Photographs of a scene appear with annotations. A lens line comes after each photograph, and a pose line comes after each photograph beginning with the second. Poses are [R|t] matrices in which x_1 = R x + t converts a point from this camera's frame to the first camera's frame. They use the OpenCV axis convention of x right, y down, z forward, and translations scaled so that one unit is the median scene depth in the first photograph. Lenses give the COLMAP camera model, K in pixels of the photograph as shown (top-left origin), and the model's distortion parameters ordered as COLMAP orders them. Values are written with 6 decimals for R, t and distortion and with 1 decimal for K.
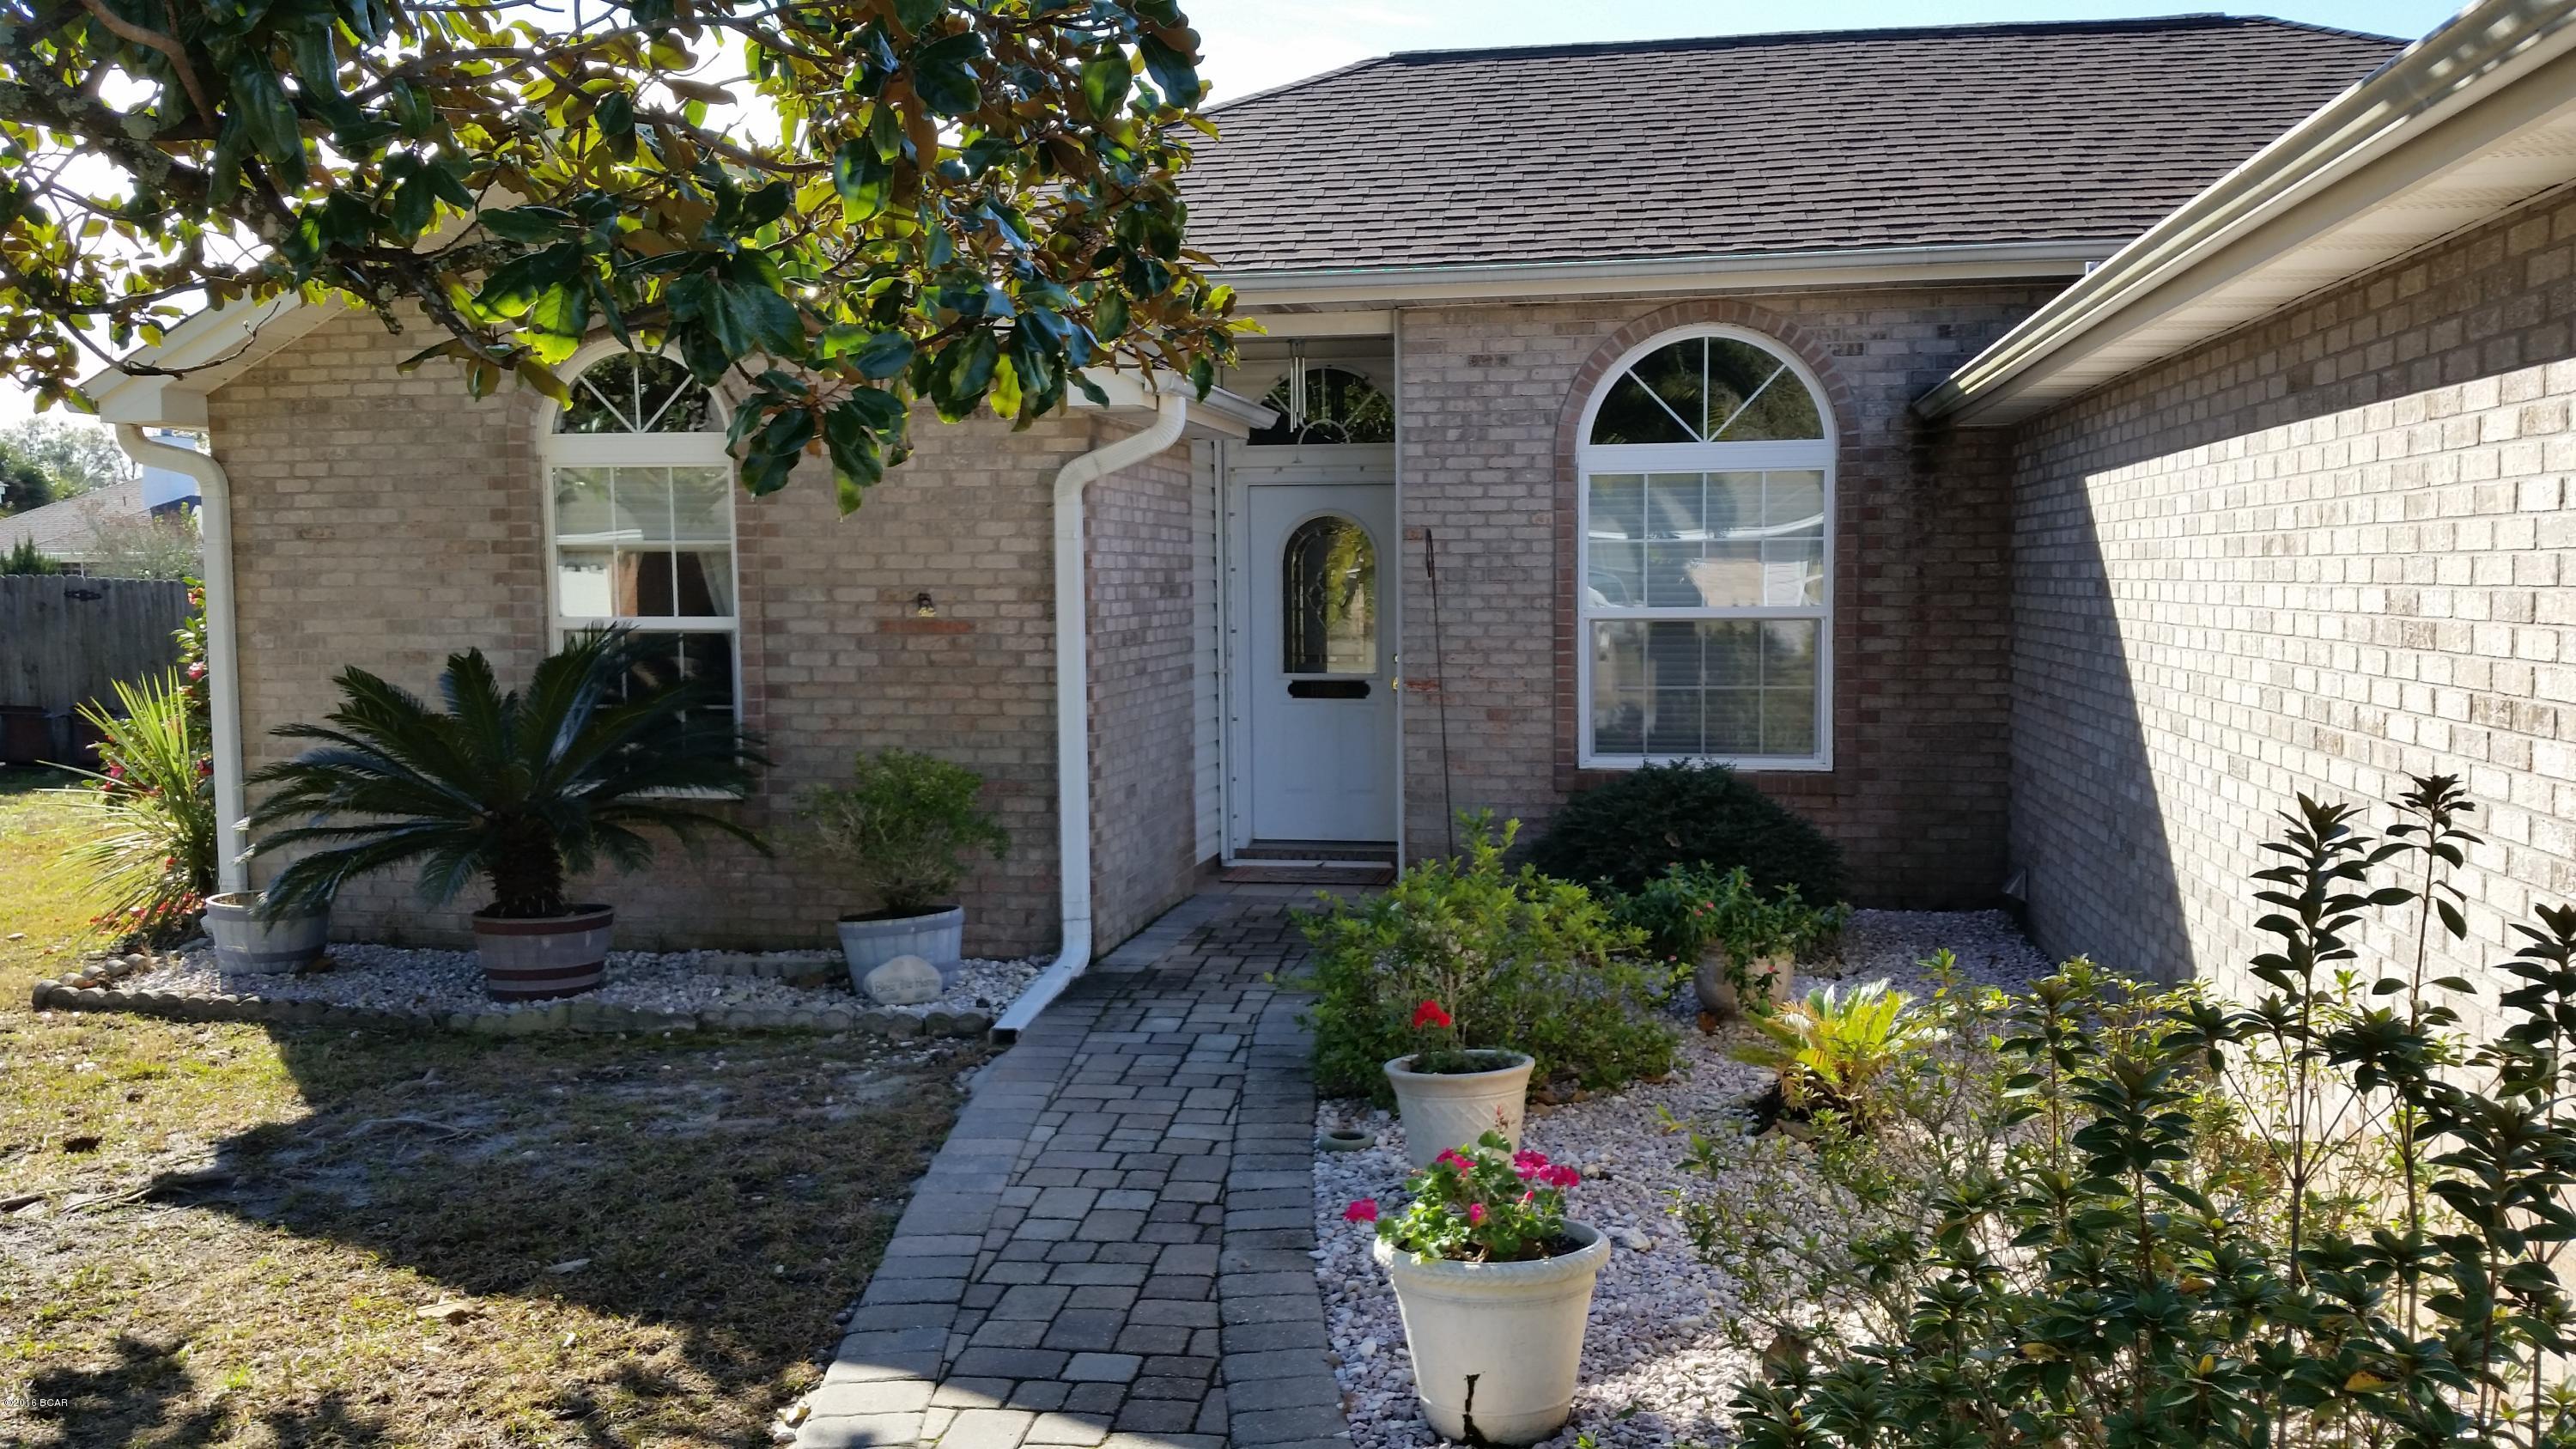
lens RADIAL K [[2055.1, 0, 1288.0], [0, 2055.1, 724.5], [0, 0, 1]] dist [0.065333, -0.138348]
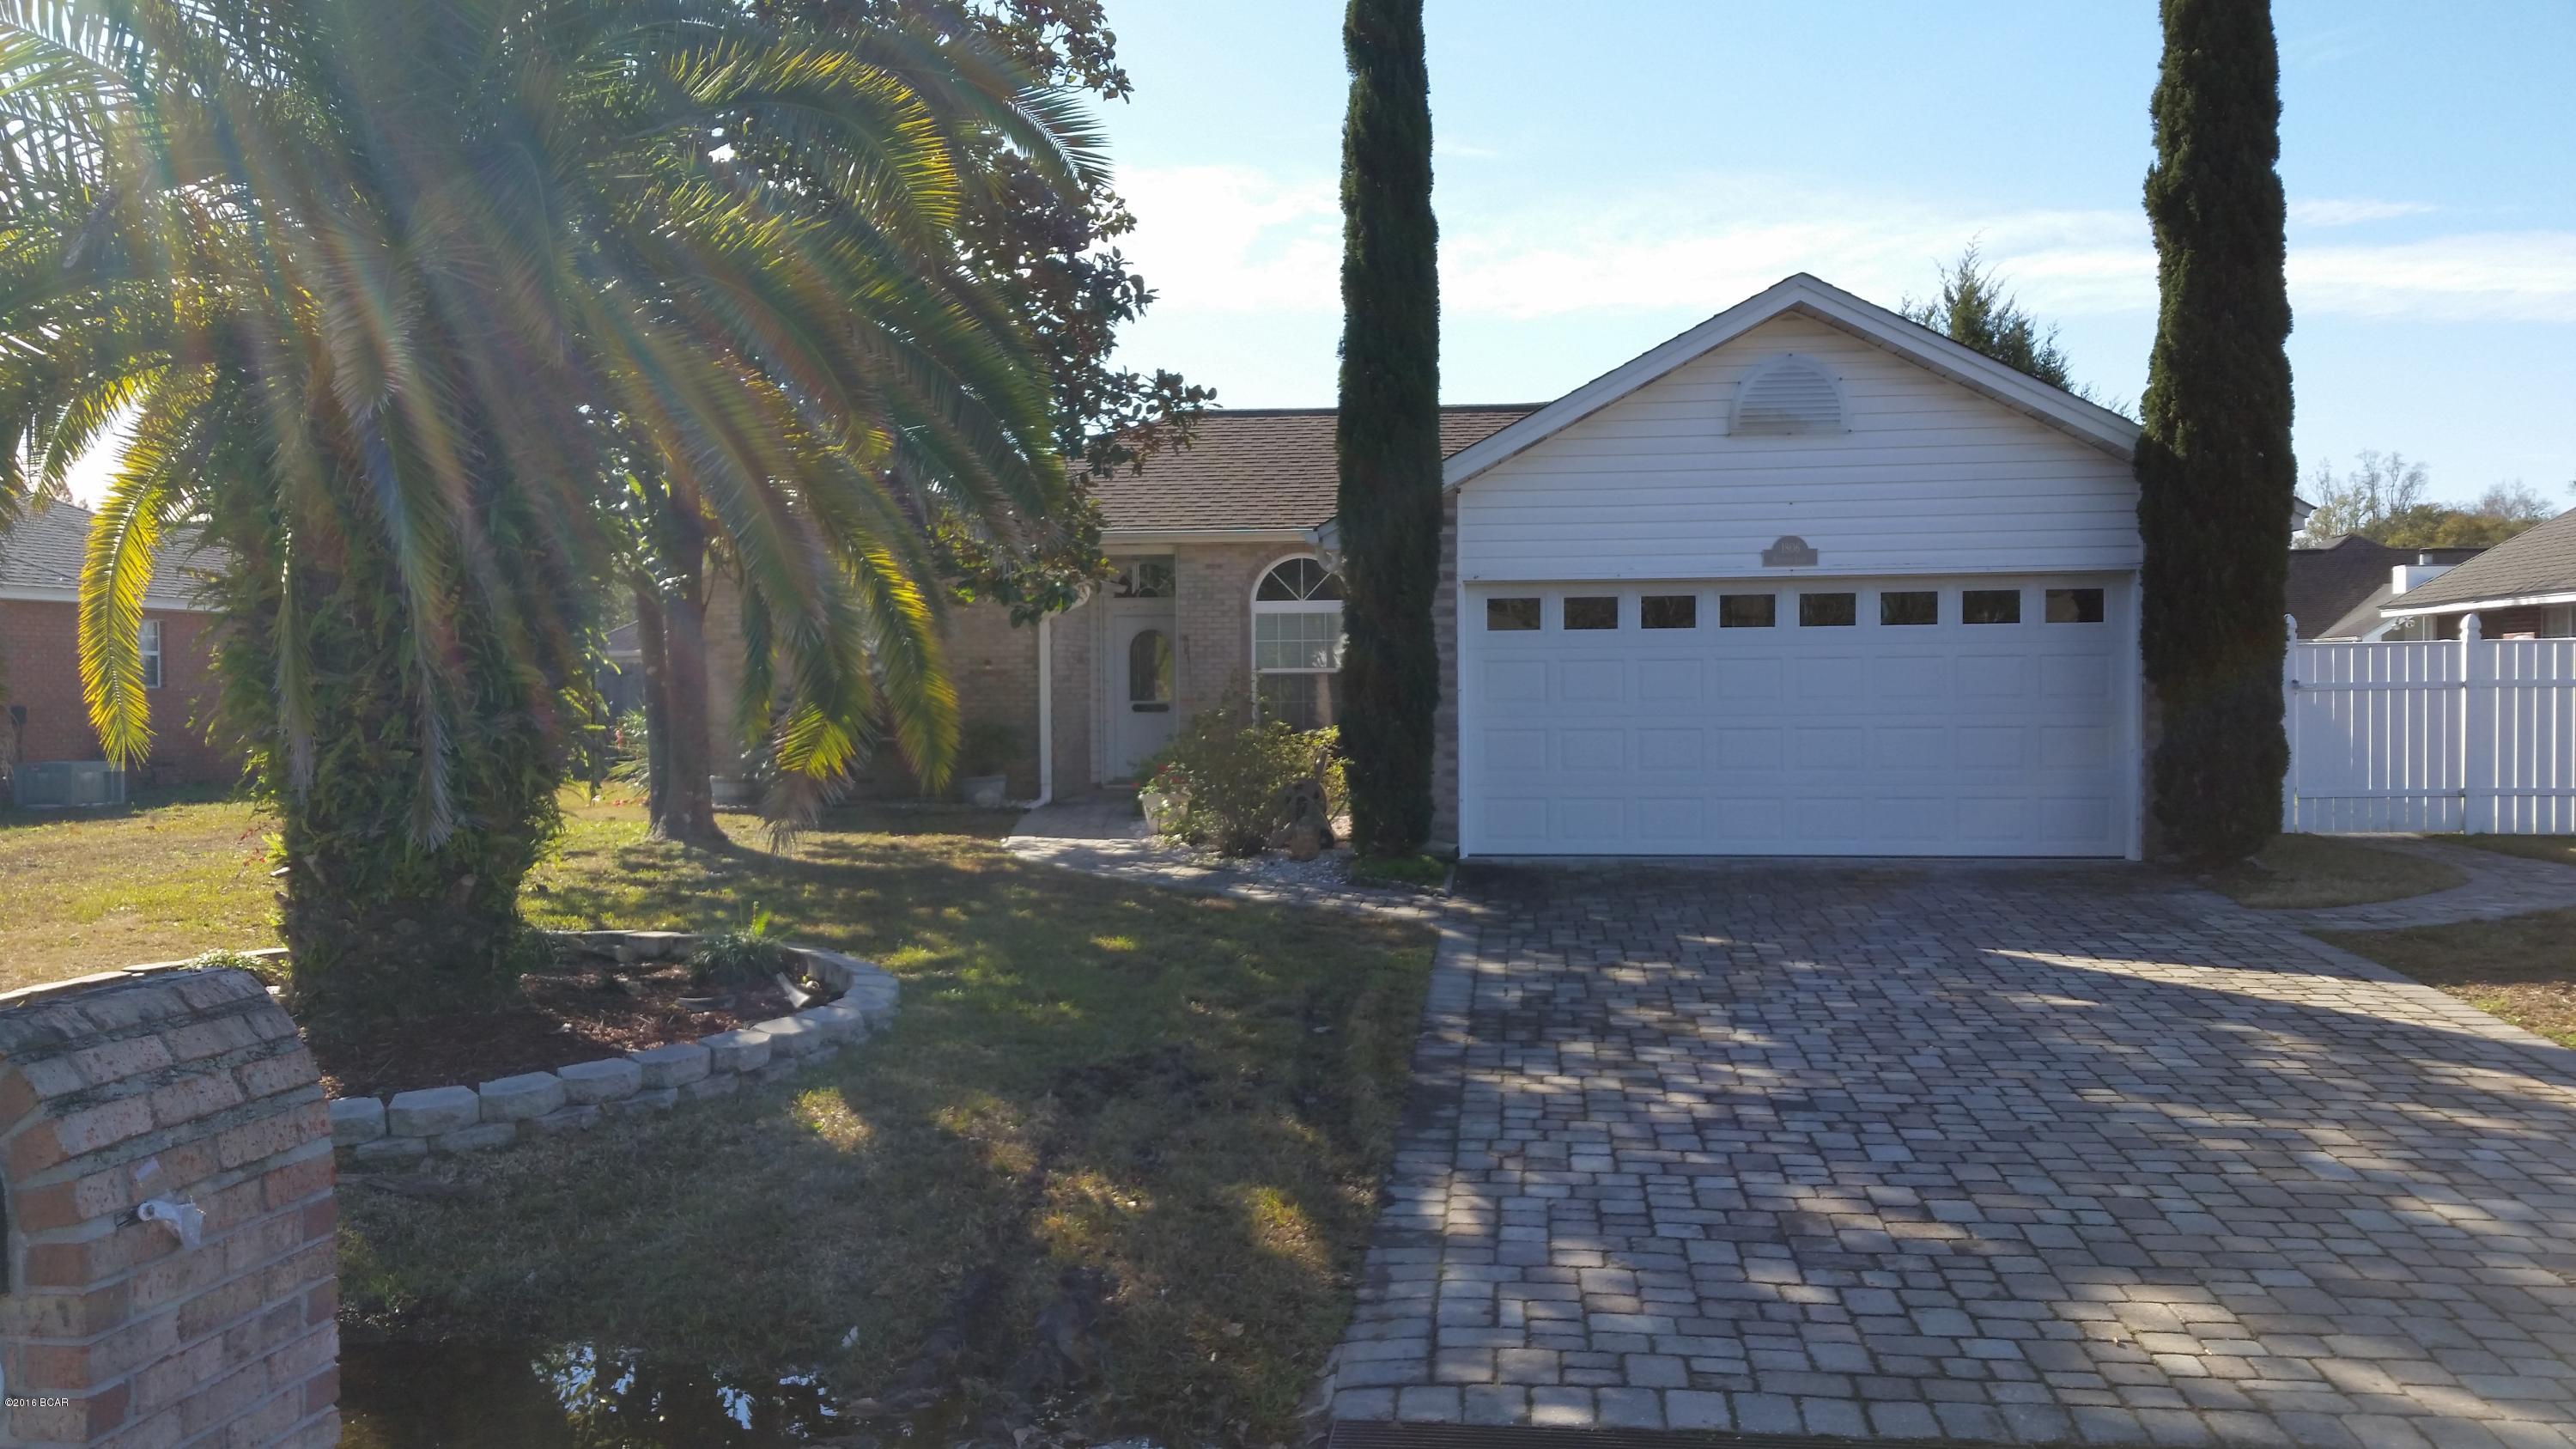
lens RADIAL K [[2055.1, 0, 1288.0], [0, 2055.1, 724.5], [0, 0, 1]] dist [0.065333, -0.138348]
pose [[0.997933, 0.003447, 0.064164, 0.030101], [-0.000453, 0.998913, -0.046619, 0.123327], [-0.064255, 0.046494, 0.996850, -1.422969]]
